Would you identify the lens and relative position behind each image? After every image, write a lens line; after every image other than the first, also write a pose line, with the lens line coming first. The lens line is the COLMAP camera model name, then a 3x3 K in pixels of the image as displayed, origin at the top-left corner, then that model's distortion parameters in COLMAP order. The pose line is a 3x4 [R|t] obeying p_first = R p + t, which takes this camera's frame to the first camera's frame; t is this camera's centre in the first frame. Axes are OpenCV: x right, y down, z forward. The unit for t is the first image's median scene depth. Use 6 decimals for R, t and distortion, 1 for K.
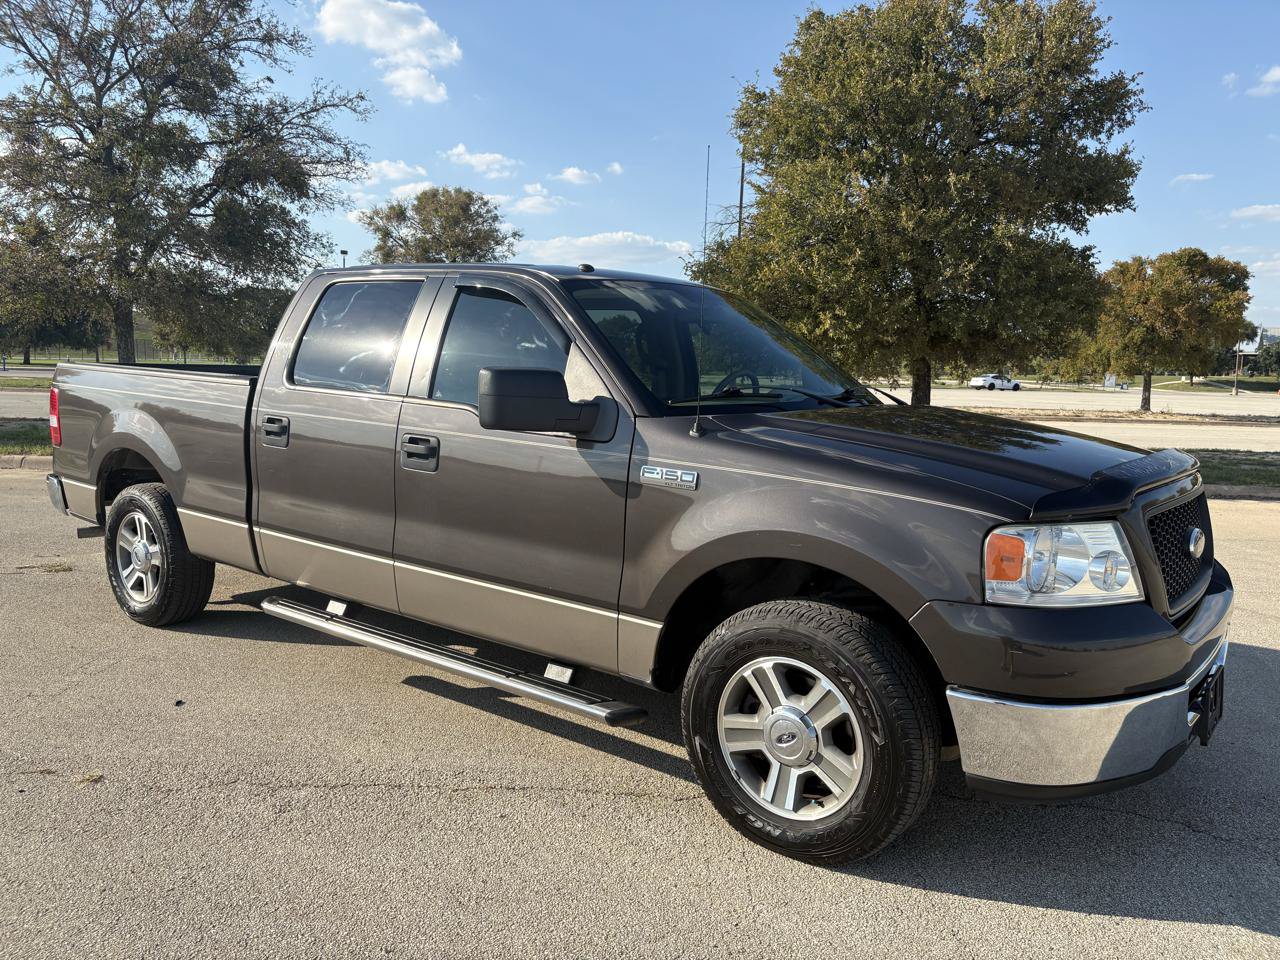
lens RADIAL K [[973.5, 0, 636.5], [0, 973.5, 487.3], [0, 0, 1]] dist [0.015352, -0.003736]
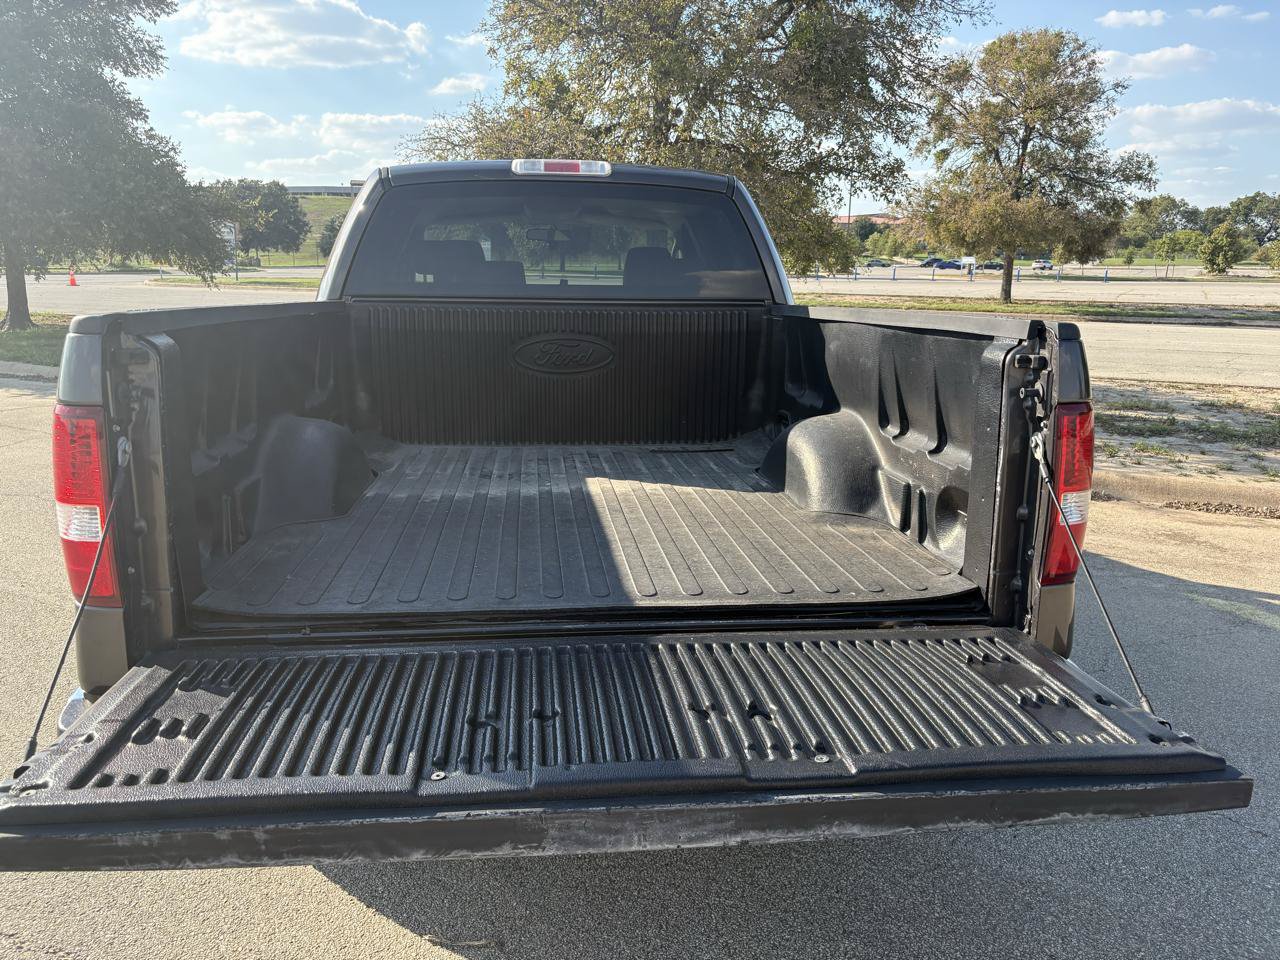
lens RADIAL K [[972.9, 0, 640.8], [0, 972.9, 482.4], [0, 0, 1]] dist [0.030070, 0.000925]
pose [[0.887077, 0.090150, -0.452733, -0.568866], [-0.046540, 0.993214, 0.106582, -0.151070], [0.459269, -0.073476, 0.885253, 1.019155]]
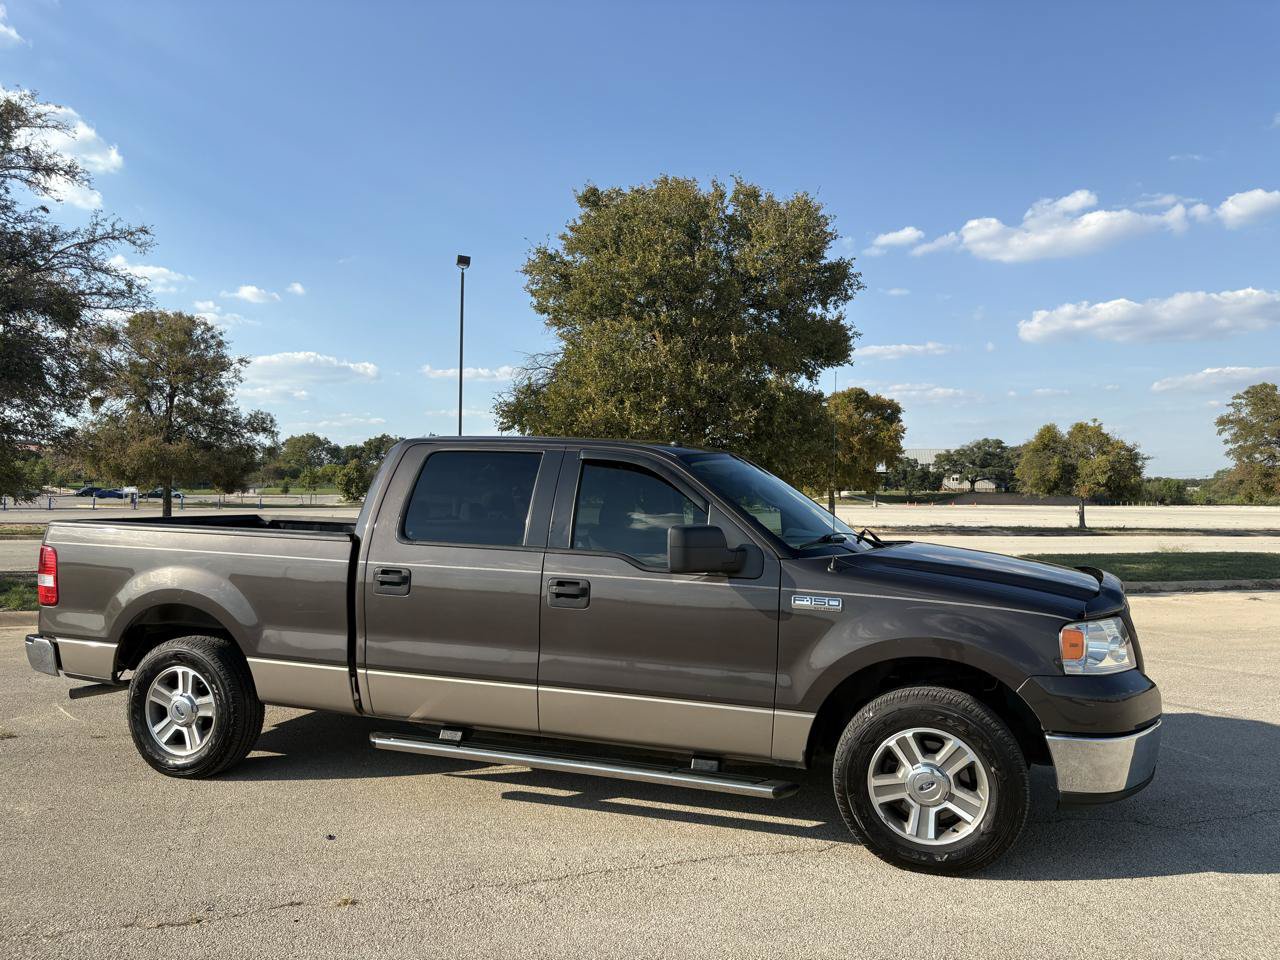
lens RADIAL K [[971.5, 0, 641.0], [0, 971.5, 480.5], [0, 0, 1]] dist [0.019520, -0.008380]
pose [[0.949822, -0.013301, 0.312508, -0.368833], [0.053775, 0.991164, -0.121256, -0.017274], [-0.308133, 0.131977, 0.942144, -0.140802]]
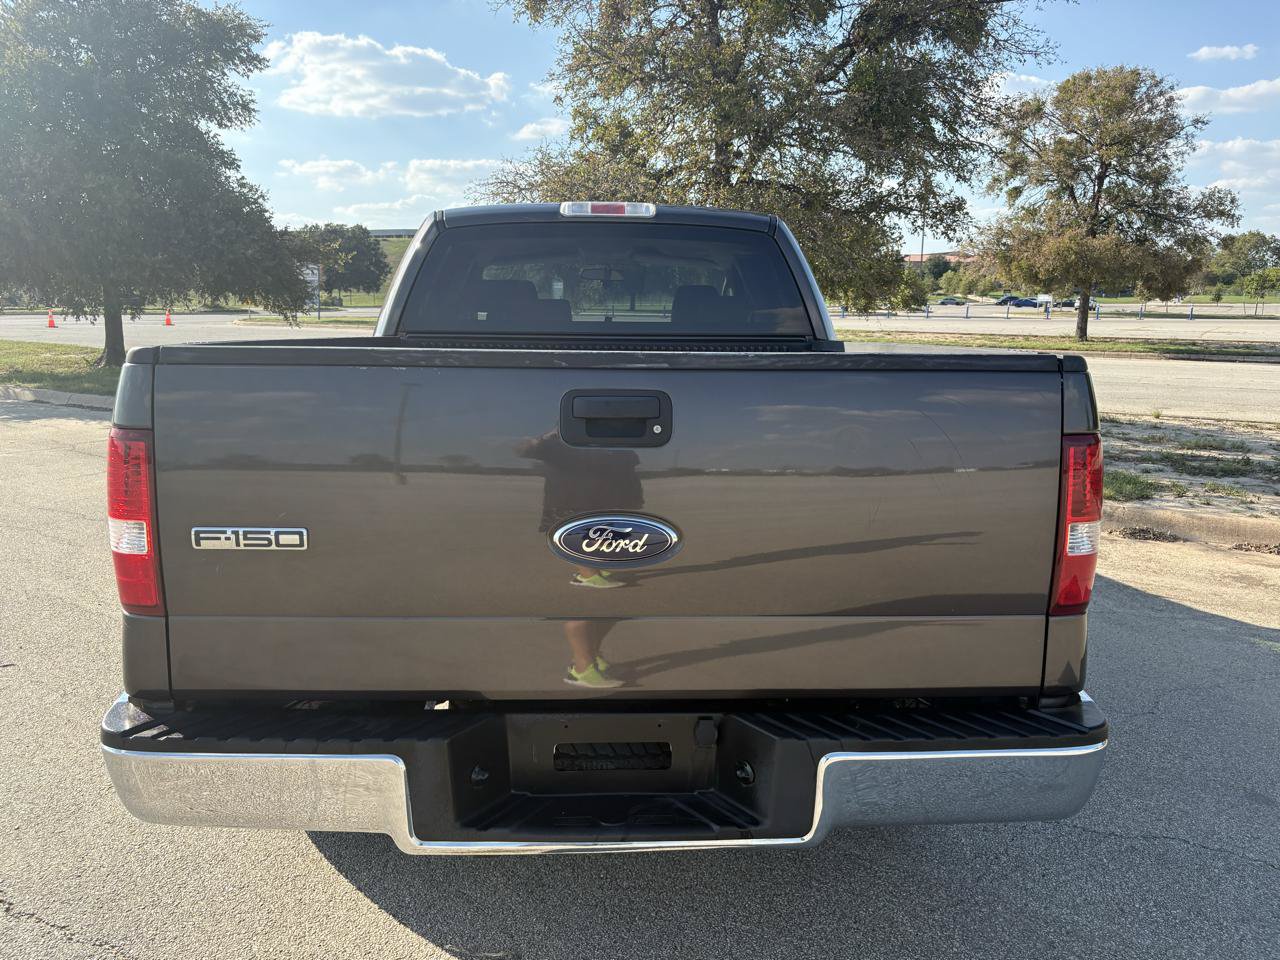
lens RADIAL K [[969.4, 0, 642.0], [0, 969.4, 480.7], [0, 0, 1]] dist [0.056514, -0.048154]
pose [[0.852281, 0.081200, -0.516743, -0.542233], [-0.052192, 0.996149, 0.070452, -0.149025], [0.520474, -0.033075, 0.853237, 1.016795]]
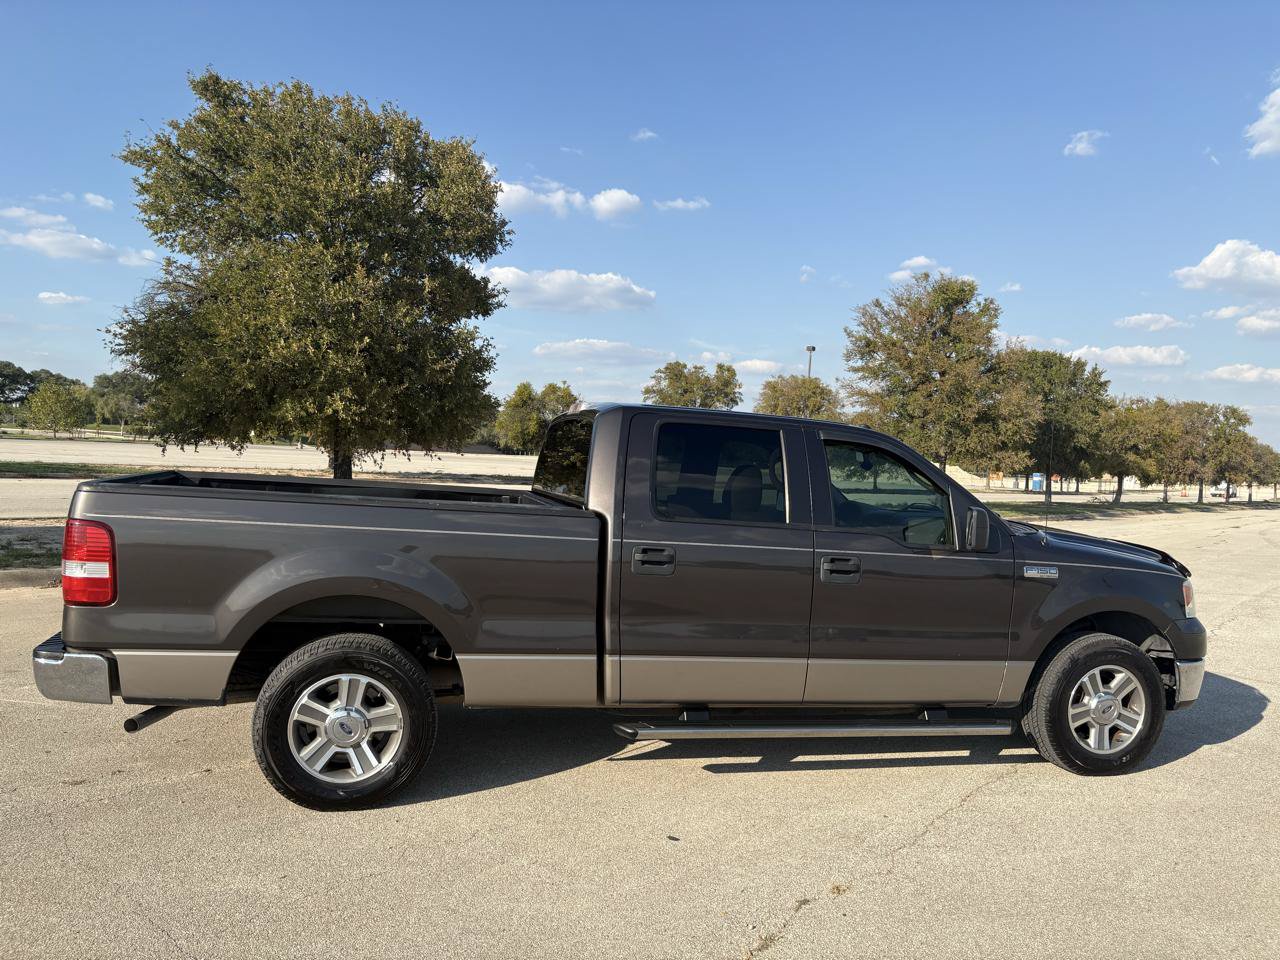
lens RADIAL K [[968.5, 0, 640.8], [0, 968.5, 484.9], [0, 0, 1]] dist [0.011003, 0.004686]
pose [[0.610252, -0.020537, 0.791941, -0.996324], [0.062421, 0.997802, -0.022225, -0.097119], [-0.789744, 0.062997, 0.610193, 0.302939]]
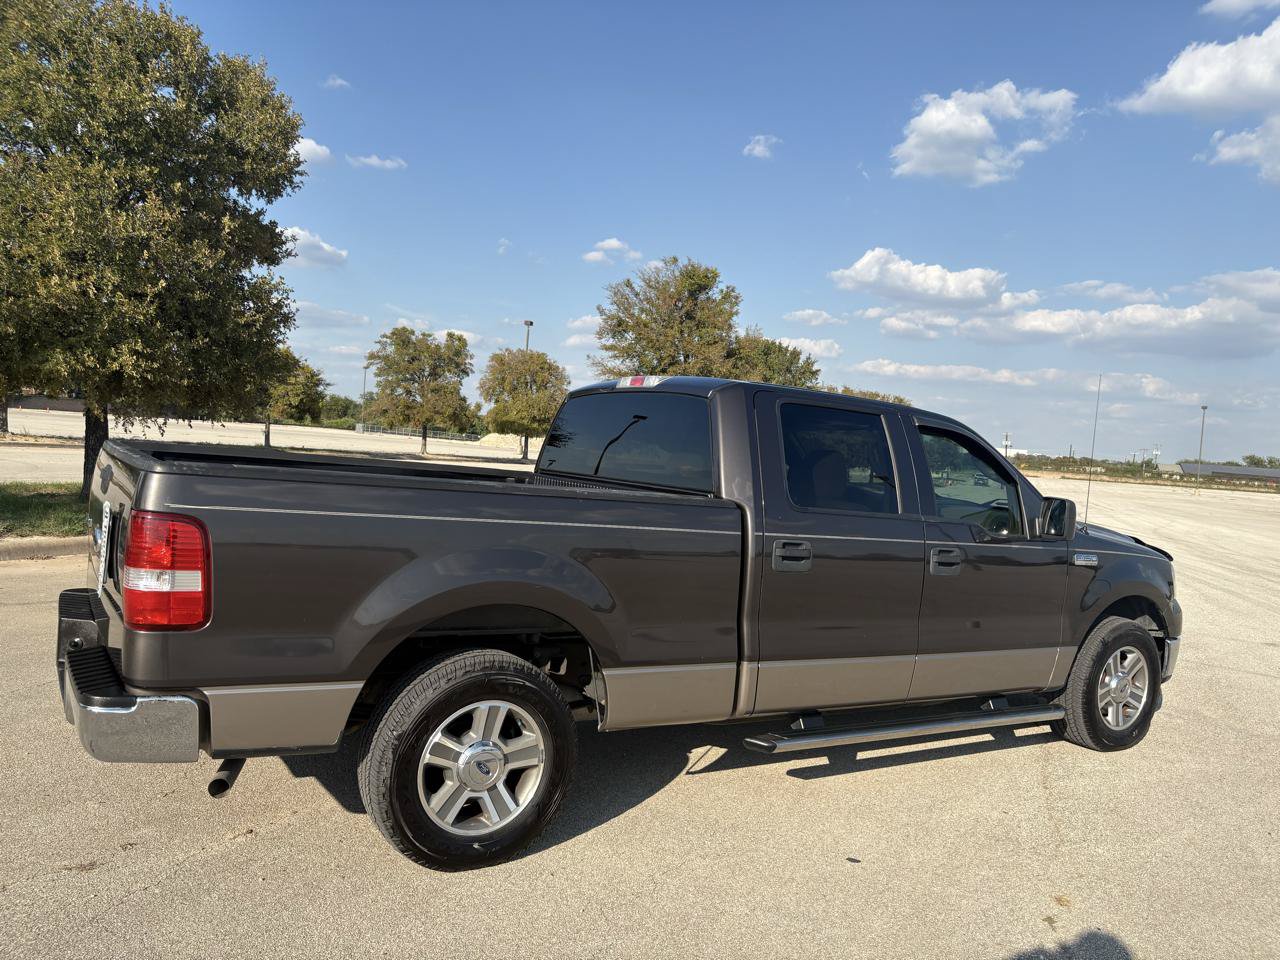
lens RADIAL K [[963.8, 0, 636.9], [0, 963.8, 488.7], [0, 0, 1]] dist [0.051819, -0.073332]
pose [[0.345053, -0.041225, 0.937678, -1.081120], [0.048187, 0.998496, 0.026167, -0.128722], [-0.937346, 0.036155, 0.346520, 0.670996]]
